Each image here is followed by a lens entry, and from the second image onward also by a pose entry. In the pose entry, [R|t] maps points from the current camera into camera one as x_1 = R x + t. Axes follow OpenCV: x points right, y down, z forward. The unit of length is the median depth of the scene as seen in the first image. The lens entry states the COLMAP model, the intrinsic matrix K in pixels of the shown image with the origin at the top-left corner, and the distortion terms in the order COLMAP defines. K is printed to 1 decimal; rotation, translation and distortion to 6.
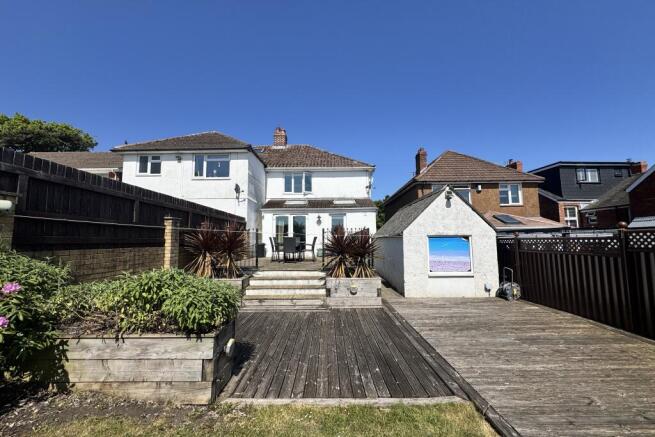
lens RADIAL K [[264.0, 0, 327.5], [0, 264.0, 218.5], [0, 0, 1]] dist [0.022623, -0.000057]
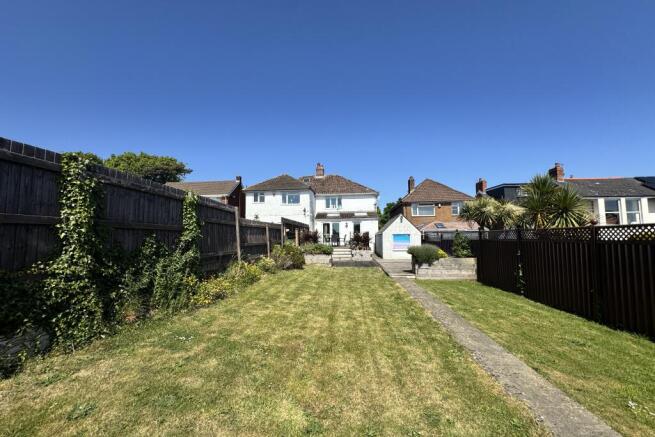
lens RADIAL K [[264.0, 0, 327.5], [0, 264.0, 218.5], [0, 0, 1]] dist [0.022623, -0.000057]
pose [[0.996384, -0.011073, -0.084244, -0.009437], [0.012723, 0.999737, 0.019070, -0.074479], [0.084011, -0.020073, 0.996263, -0.812903]]
